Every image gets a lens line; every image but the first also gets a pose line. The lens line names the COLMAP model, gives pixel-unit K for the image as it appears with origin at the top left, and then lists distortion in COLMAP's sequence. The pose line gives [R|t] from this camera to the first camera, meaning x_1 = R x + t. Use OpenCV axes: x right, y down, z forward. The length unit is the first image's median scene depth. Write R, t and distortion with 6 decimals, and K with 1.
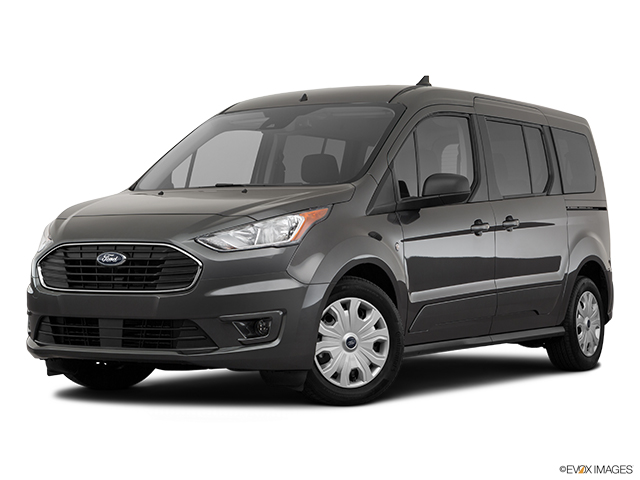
lens RADIAL K [[1363.4, 0, 325.5], [0, 1363.4, 238.4], [0, 0, 1]] dist [0.320951, 0.000000]
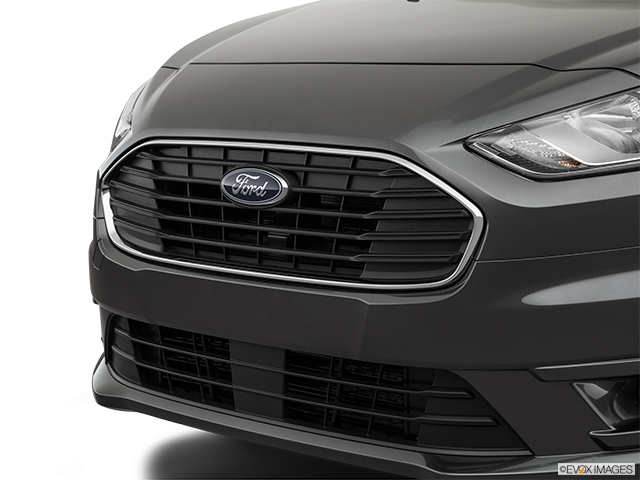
lens RADIAL K [[1768.5, 0, 320.2], [0, 1768.5, 242.8], [0, 0, 1]] dist [0.296792, 0.000000]
pose [[0.968222, 0.014943, -0.249644, -0.016656], [0.018024, 0.991448, 0.129248, -0.031172], [0.249441, -0.129640, 0.959673, 0.520406]]
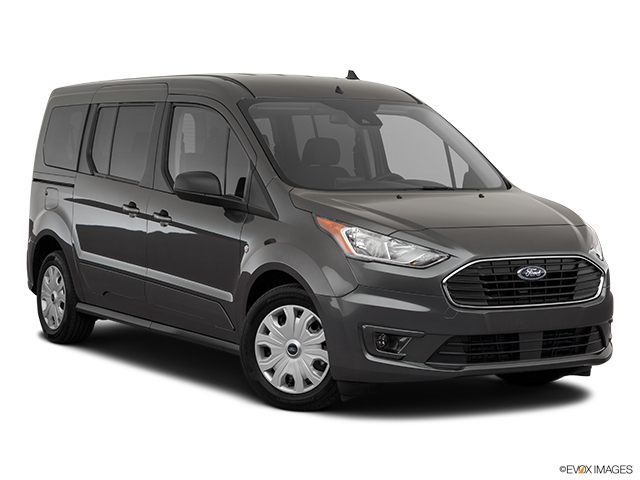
lens RADIAL K [[1363.4, 0, 317.8], [0, 1363.4, 242.2], [0, 0, 1]] dist [0.320951, 0.000000]
pose [[0.430093, -0.053121, 0.901221, -1.097113], [-0.019185, 0.997504, 0.067951, -0.070966], [-0.902581, -0.046515, 0.428000, 0.688012]]
